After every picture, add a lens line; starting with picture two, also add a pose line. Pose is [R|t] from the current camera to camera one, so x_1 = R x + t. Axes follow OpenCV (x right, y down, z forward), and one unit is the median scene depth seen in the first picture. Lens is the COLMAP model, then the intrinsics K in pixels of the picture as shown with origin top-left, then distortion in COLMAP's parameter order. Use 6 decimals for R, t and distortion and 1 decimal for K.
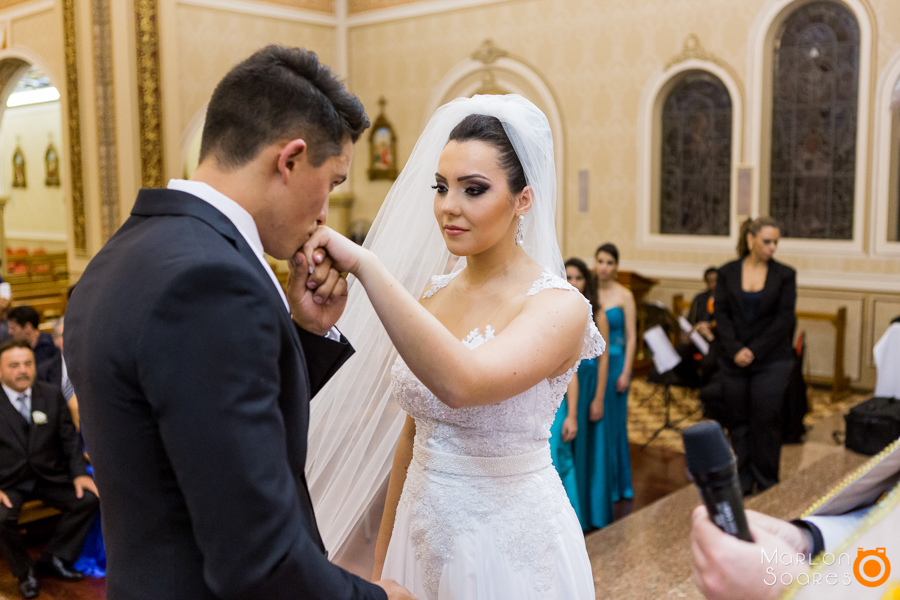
lens RADIAL K [[932.0, 0, 450.0], [0, 932.0, 300.0], [0, 0, 1]] dist [-0.017816, 0.006572]
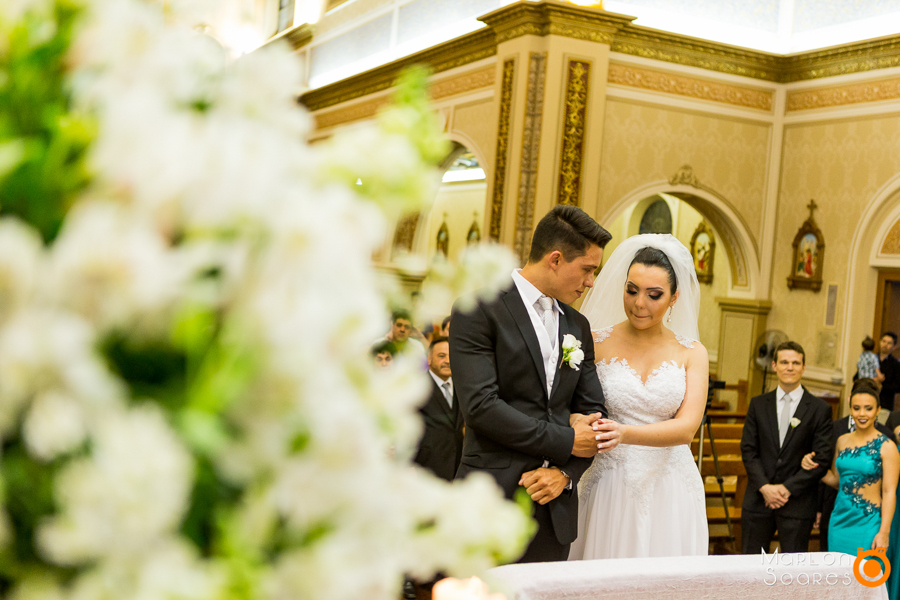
lens RADIAL K [[1074.2, 0, 450.0], [0, 1074.2, 300.0], [0, 0, 1]] dist [-0.016948, -0.012318]
pose [[0.908639, 0.097383, -0.406070, 0.043594], [-0.140135, 0.987147, -0.076836, 0.010668], [0.393368, 0.126720, 0.910606, -0.095814]]
